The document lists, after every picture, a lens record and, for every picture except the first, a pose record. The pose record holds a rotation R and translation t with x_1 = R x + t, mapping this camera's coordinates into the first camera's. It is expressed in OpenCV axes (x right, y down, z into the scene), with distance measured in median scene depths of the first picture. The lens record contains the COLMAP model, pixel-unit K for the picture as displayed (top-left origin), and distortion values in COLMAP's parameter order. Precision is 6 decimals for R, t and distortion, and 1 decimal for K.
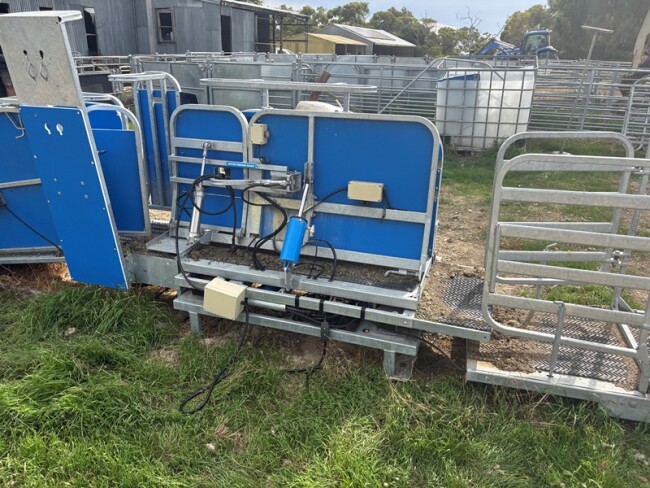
lens RADIAL K [[489.2, 0, 326.5], [0, 489.2, 230.0], [0, 0, 1]] dist [0.070016, -0.082503]
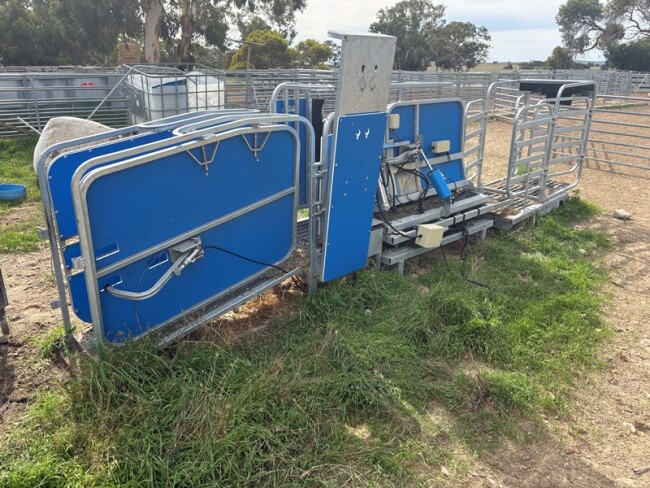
lens RADIAL K [[489.2, 0, 326.5], [0, 489.2, 230.0], [0, 0, 1]] dist [0.070016, -0.082503]
pose [[0.497253, -0.292290, 0.816888, -0.559459], [0.300328, 0.941322, 0.153998, -0.067905], [-0.813967, 0.168759, 0.555858, 0.166392]]
